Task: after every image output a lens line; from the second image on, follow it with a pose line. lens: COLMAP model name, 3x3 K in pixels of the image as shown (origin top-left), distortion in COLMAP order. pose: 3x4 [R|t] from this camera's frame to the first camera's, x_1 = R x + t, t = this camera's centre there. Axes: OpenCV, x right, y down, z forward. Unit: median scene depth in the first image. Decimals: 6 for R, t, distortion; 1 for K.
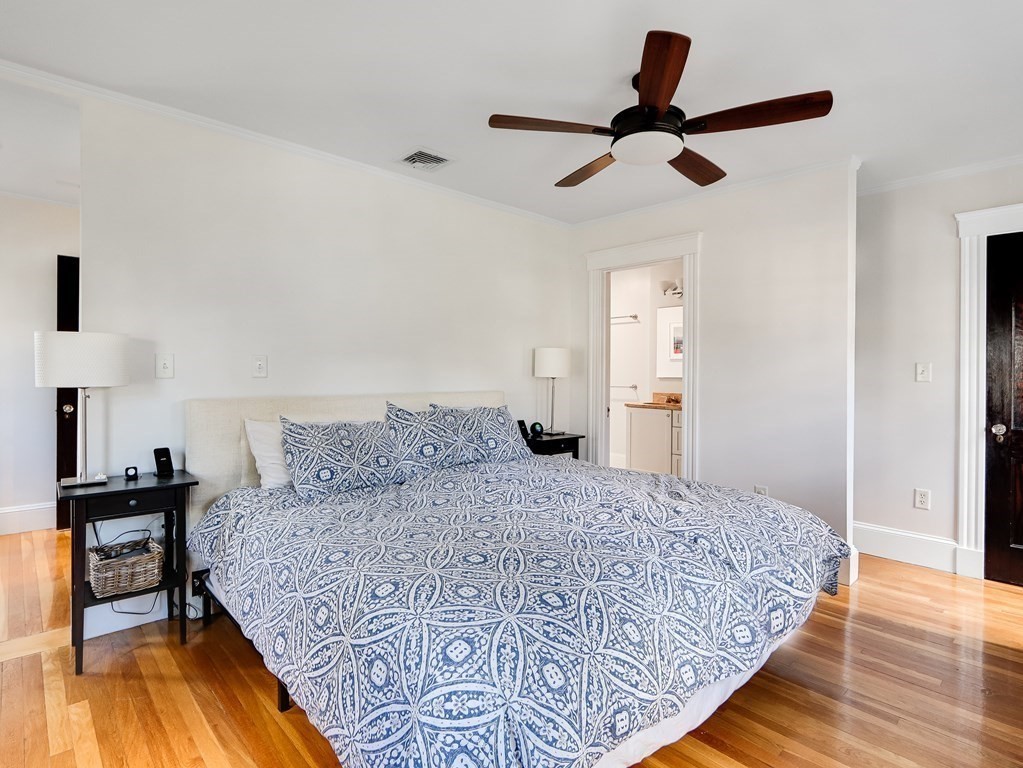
lens RADIAL K [[533.5, 0, 513.7], [0, 533.5, 382.5], [0, 0, 1]] dist [-0.000246, 0.000005]
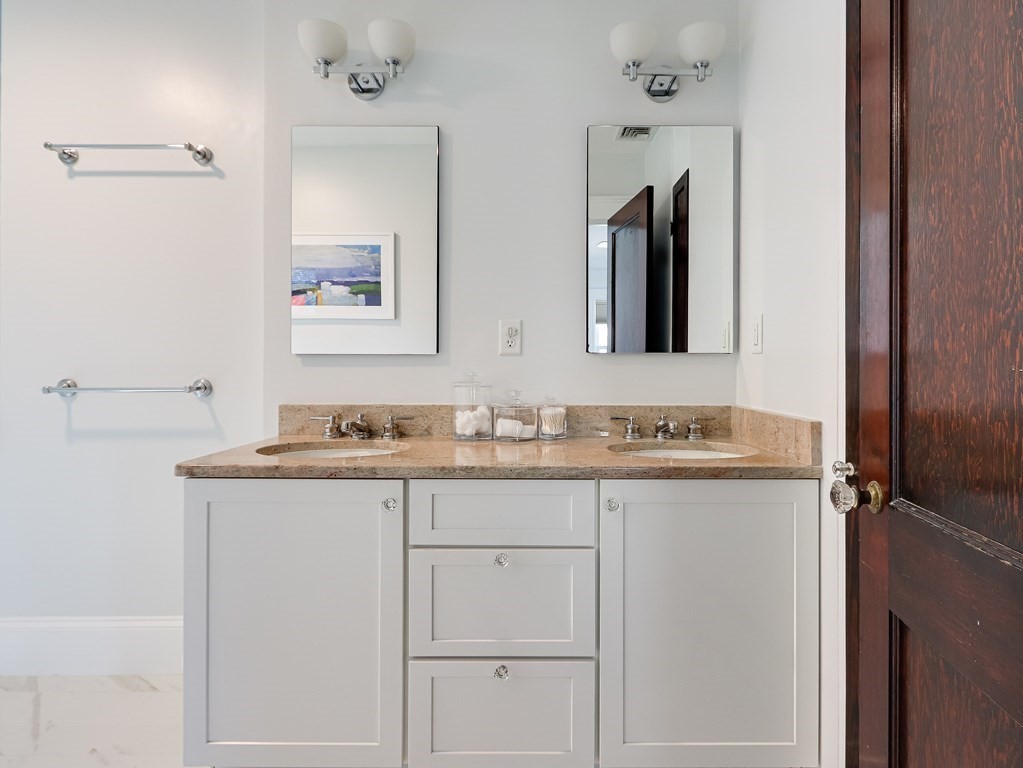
lens RADIAL K [[533.5, 0, 517.0], [0, 533.5, 381.5], [0, 0, 1]] dist [-0.000246, 0.000005]
pose [[0.690921, -0.008736, 0.722877, 0.137337], [0.009676, 0.999949, 0.002837, 0.005975], [-0.722865, 0.005034, 0.690971, 0.698810]]
